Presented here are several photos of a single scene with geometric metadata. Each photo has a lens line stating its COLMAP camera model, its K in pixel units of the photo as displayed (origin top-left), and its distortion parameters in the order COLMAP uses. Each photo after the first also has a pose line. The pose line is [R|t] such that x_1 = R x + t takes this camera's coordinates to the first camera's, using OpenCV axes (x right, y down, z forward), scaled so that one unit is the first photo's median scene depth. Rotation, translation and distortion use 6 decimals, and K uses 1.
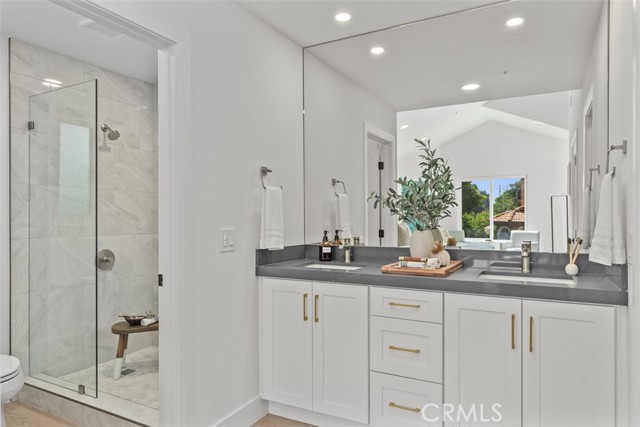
lens RADIAL K [[422.4, 0, 321.3], [0, 422.4, 216.7], [0, 0, 1]] dist [-0.000169, 0.000685]
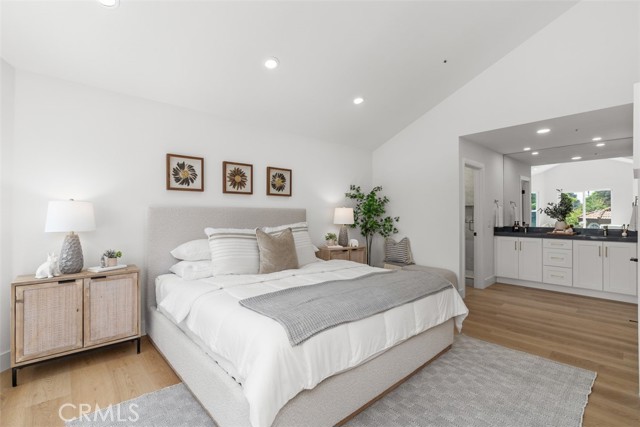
lens RADIAL K [[291.5, 0, 316.2], [0, 291.5, 212.2], [0, 0, 1]] dist [-0.005497, 0.000763]
pose [[0.938165, -0.000517, -0.346187, -0.637437], [-0.001621, 0.999981, -0.005884, -0.015955], [0.346184, 0.006081, 0.938147, -1.441164]]
